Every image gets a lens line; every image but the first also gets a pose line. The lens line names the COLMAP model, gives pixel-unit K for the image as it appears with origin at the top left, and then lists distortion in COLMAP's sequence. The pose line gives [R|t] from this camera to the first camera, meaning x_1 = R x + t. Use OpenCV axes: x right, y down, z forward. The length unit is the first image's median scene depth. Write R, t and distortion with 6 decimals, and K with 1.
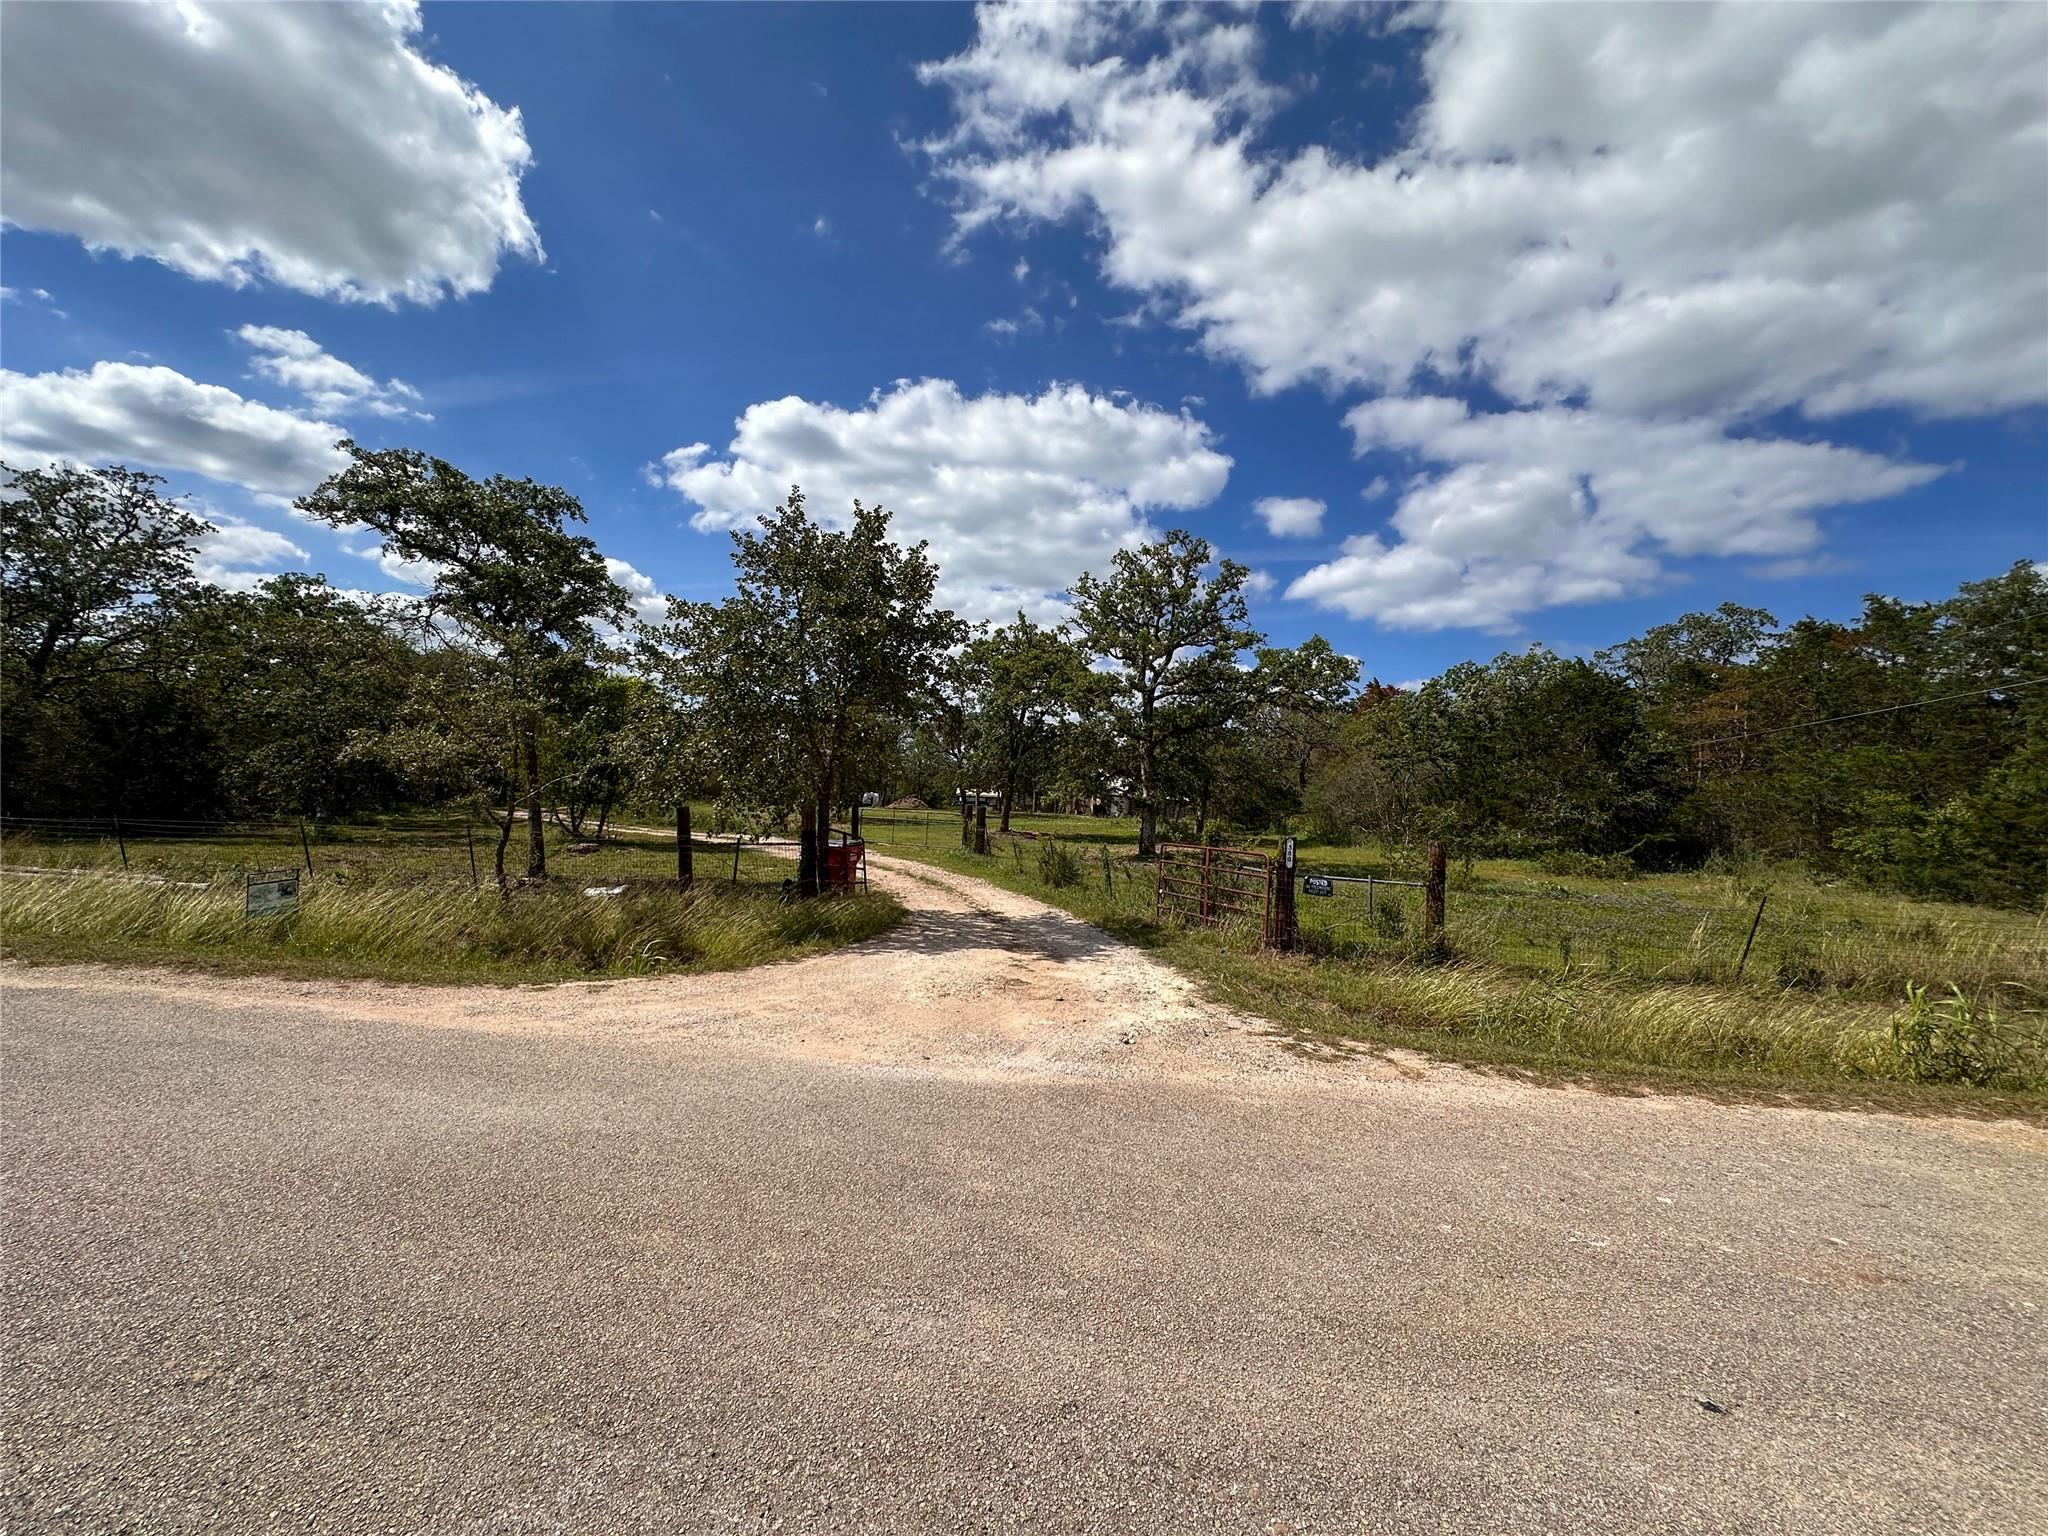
lens RADIAL K [[825.0, 0, 1024.3], [0, 825.0, 771.1], [0, 0, 1]] dist [-0.006880, 0.001662]
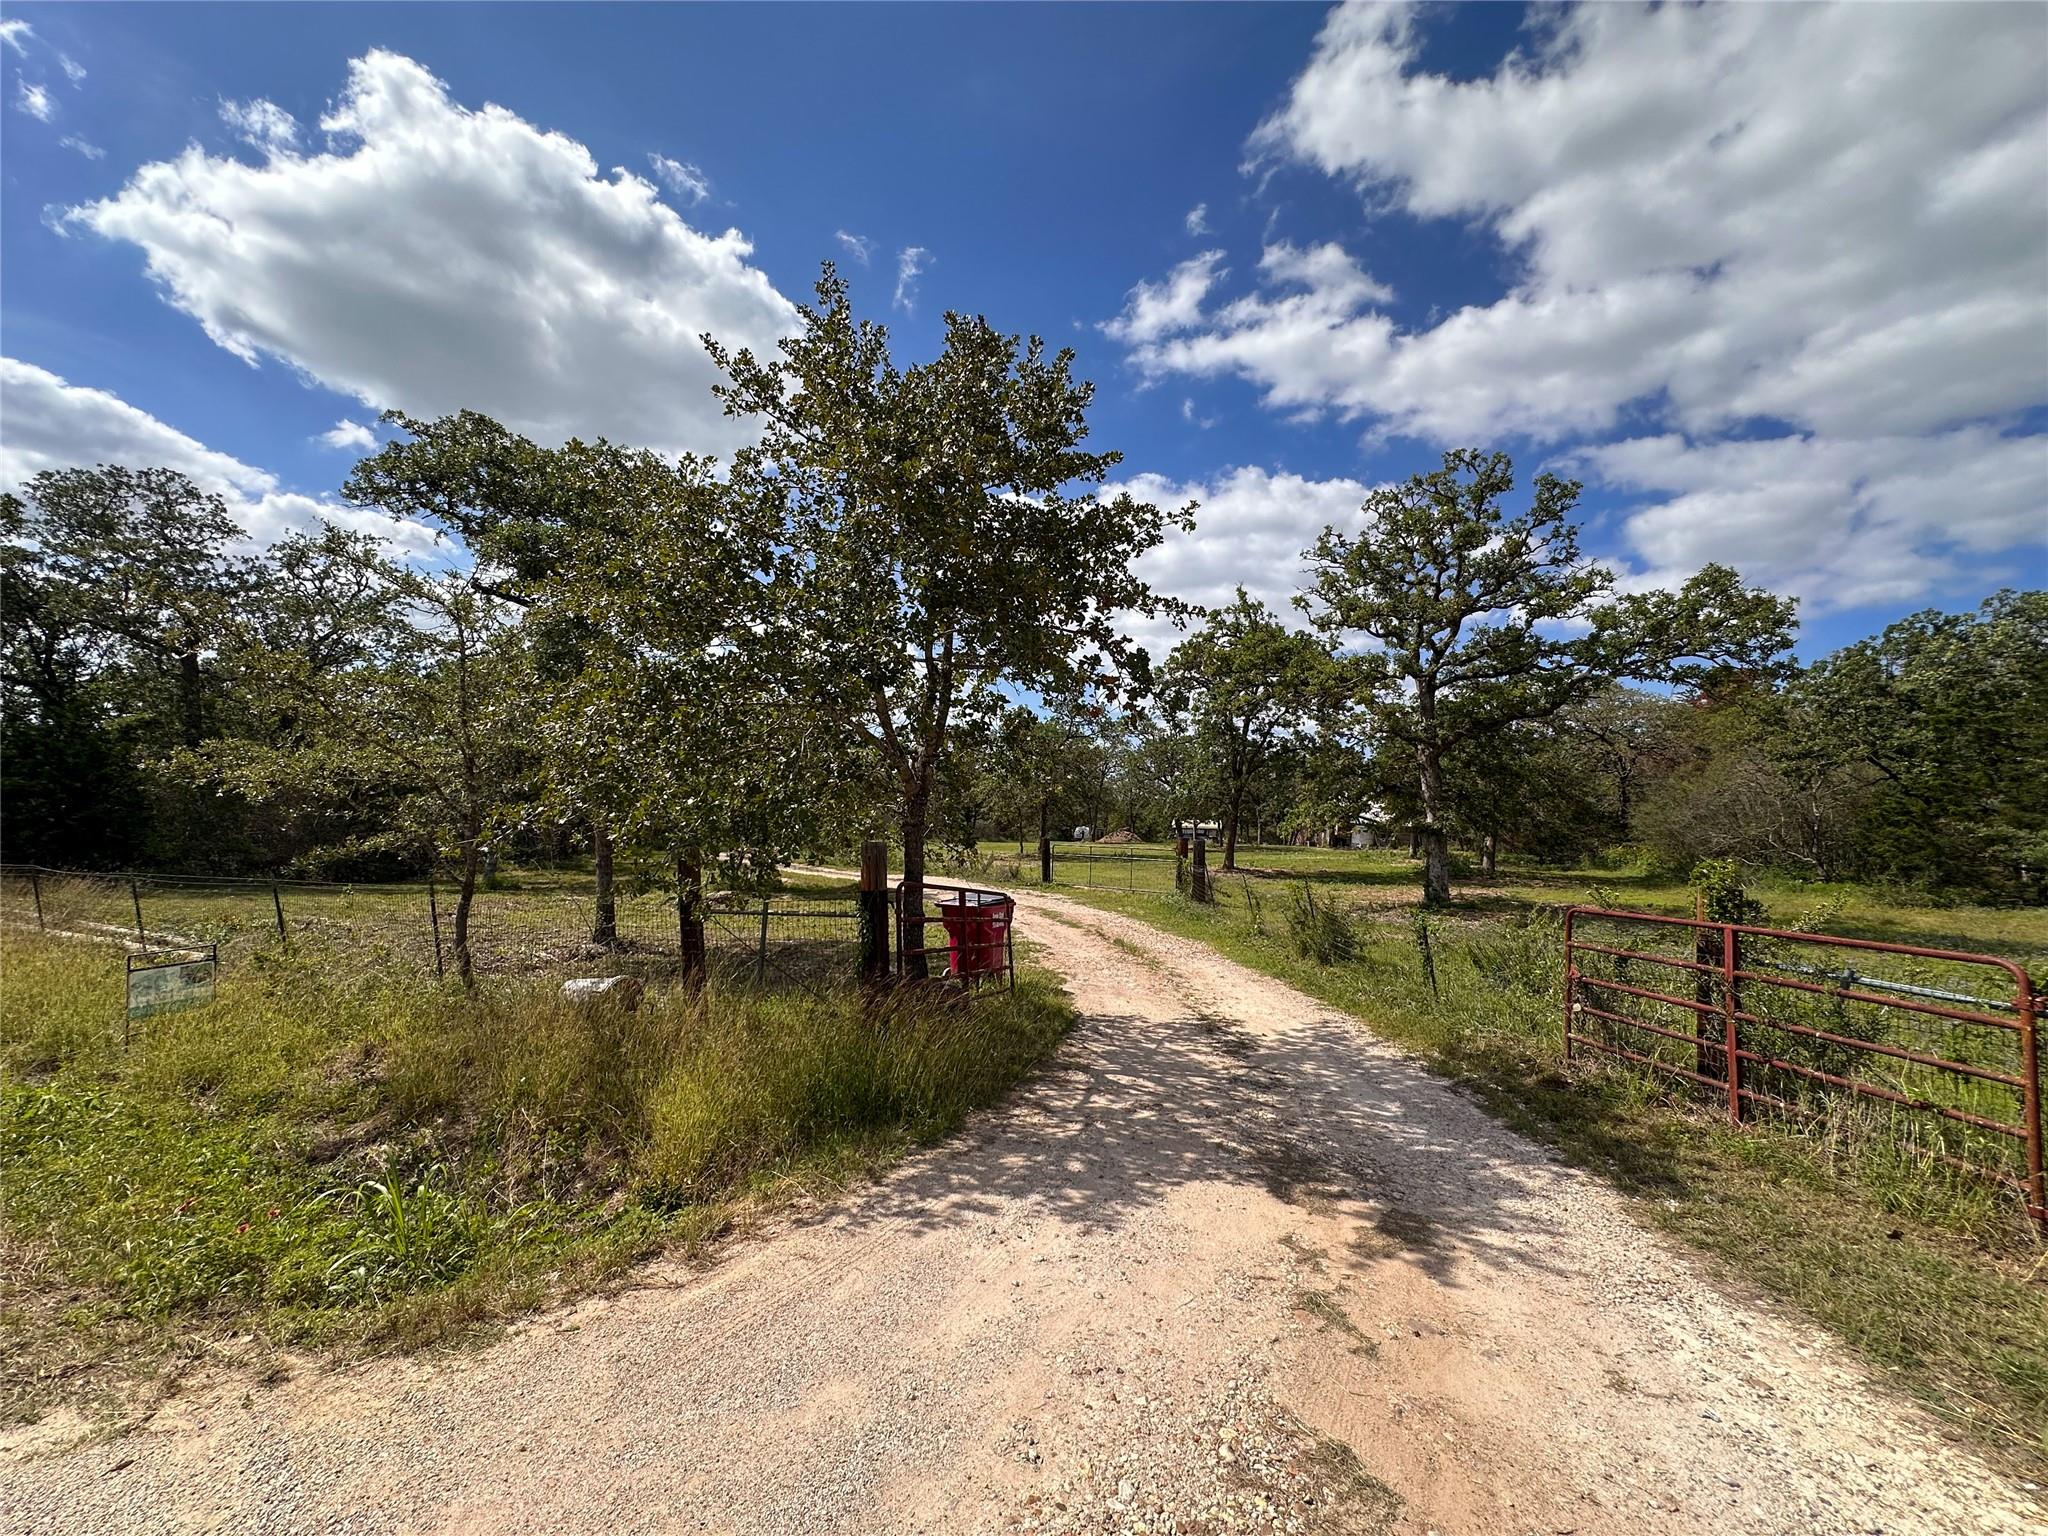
lens RADIAL K [[825.0, 0, 1011.7], [0, 825.0, 764.2], [0, 0, 1]] dist [-0.006880, 0.001662]
pose [[0.962087, -0.041419, -0.269578, -0.009366], [0.028106, 0.998196, -0.053062, 0.008568], [0.271290, 0.043473, 0.961516, 0.202693]]
